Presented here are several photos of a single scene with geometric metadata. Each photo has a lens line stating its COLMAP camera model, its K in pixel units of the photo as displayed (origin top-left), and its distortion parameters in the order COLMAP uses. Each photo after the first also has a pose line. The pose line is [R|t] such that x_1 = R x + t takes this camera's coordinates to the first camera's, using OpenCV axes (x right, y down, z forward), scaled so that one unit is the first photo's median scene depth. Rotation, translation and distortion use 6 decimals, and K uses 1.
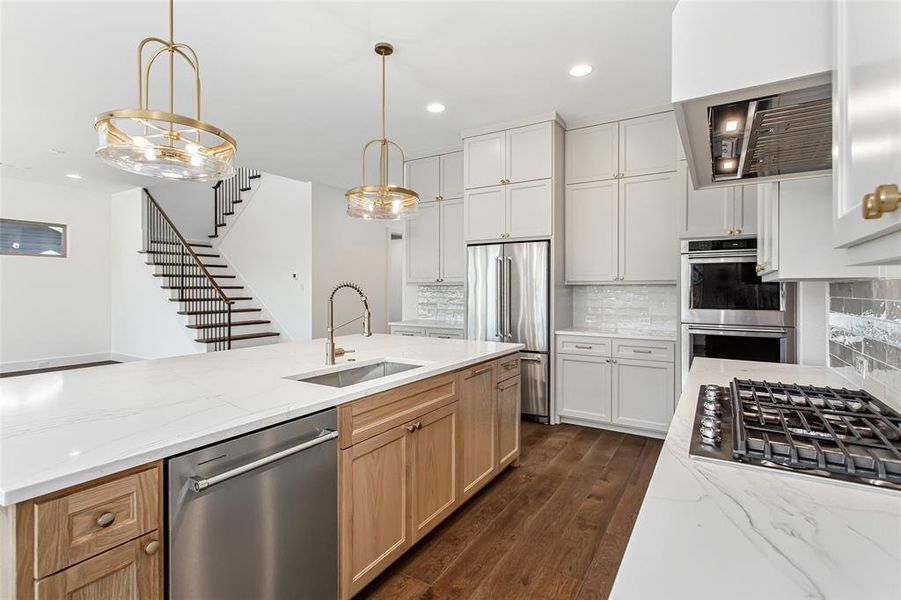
lens RADIAL K [[436.8, 0, 438.1], [0, 436.8, 289.9], [0, 0, 1]] dist [0.002600, 0.000667]
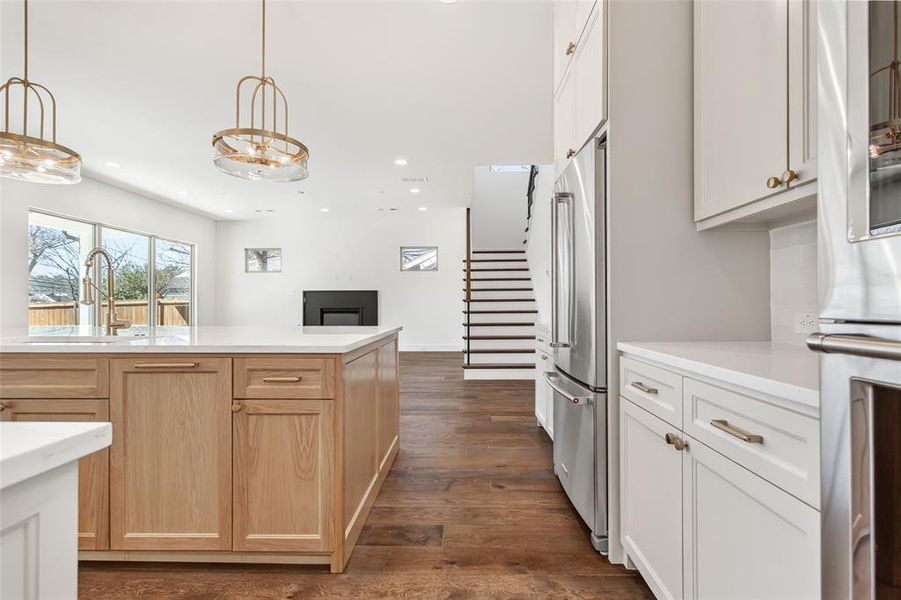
lens RADIAL K [[435.1, 0, 445.4], [0, 435.1, 304.7], [0, 0, 1]] dist [0.001597, 0.001956]
pose [[0.507153, 0.000020, -0.861856, 0.691563], [0.004323, 0.999987, 0.002567, 0.073145], [0.861845, -0.005028, 0.507146, 0.824279]]
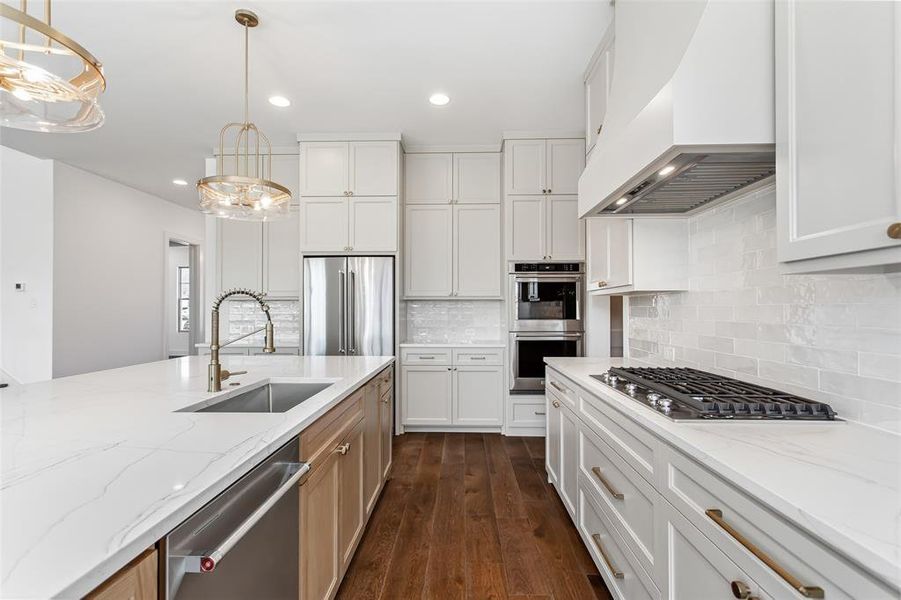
lens RADIAL K [[435.1, 0, 445.4], [0, 435.1, 304.7], [0, 0, 1]] dist [0.001597, 0.001956]
pose [[0.861916, 0.004021, 0.507035, -0.207825], [0.002021, 0.999933, -0.011364, 0.016532], [-0.507047, 0.010820, 0.861850, 0.073593]]
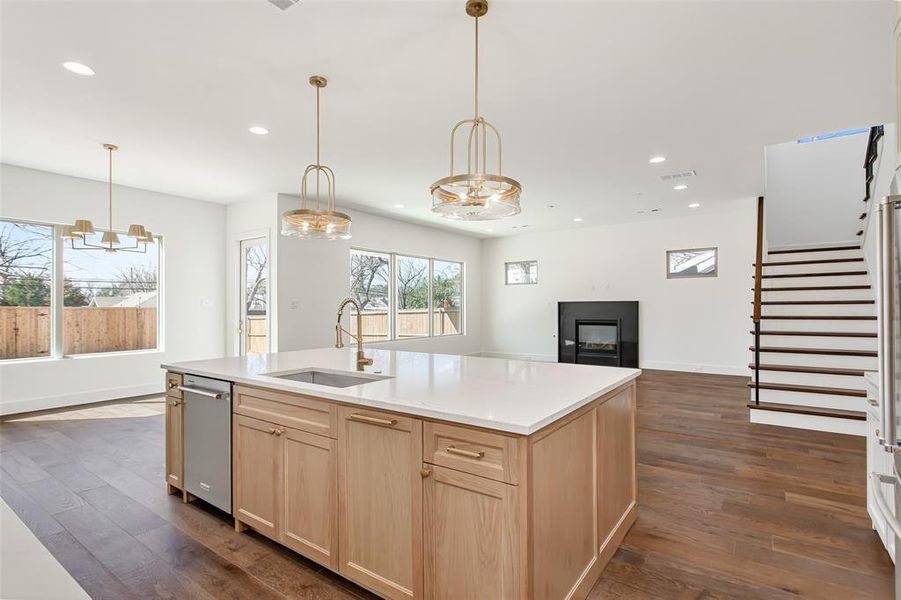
lens RADIAL K [[435.1, 0, 445.4], [0, 435.1, 304.7], [0, 0, 1]] dist [0.001597, 0.001956]
pose [[-0.058481, -0.006633, -0.998266, 0.626984], [0.003675, 0.999970, -0.006859, 0.004927], [0.998282, -0.004069, -0.058455, 0.924978]]
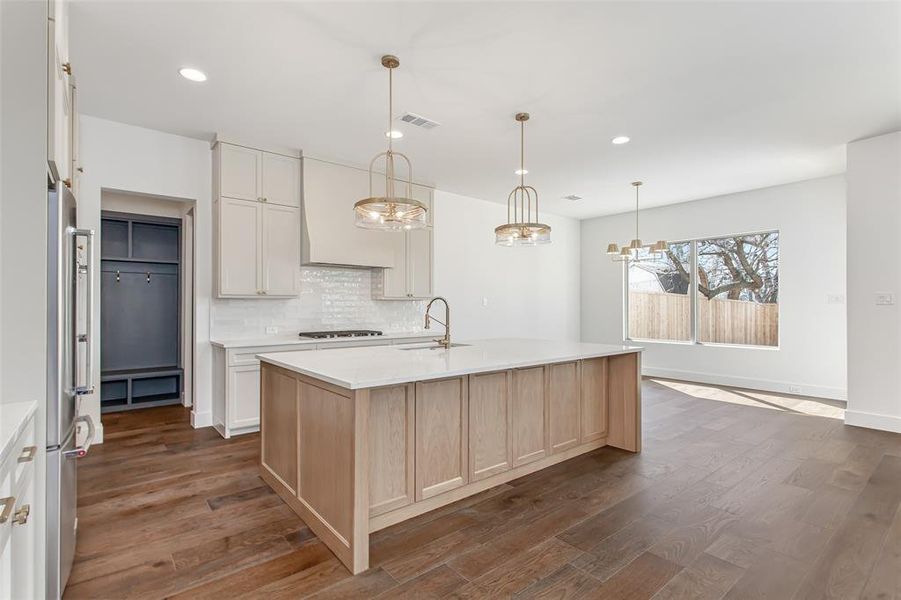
lens RADIAL K [[431.9, 0, 460.7], [0, 431.9, 304.2], [0, 0, 1]] dist [0.000882, 0.000737]
pose [[-0.957615, 0.001763, 0.288045, -0.530357], [0.000050, 0.999982, -0.005954, 0.014129], [-0.288050, -0.005687, -0.957598, 1.780245]]
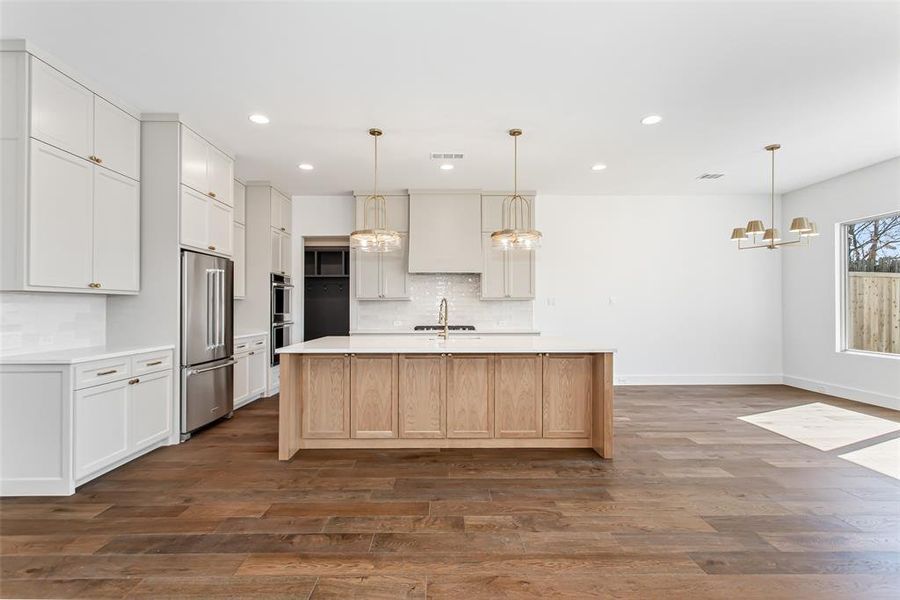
lens RADIAL K [[434.7, 0, 444.9], [0, 434.7, 304.7], [0, 0, 1]] dist [0.001597, 0.001956]
pose [[-0.559242, 0.006112, 0.828982, -1.324554], [0.000367, 0.999975, -0.007125, 0.020144], [-0.829004, -0.003680, -0.559230, 1.496385]]
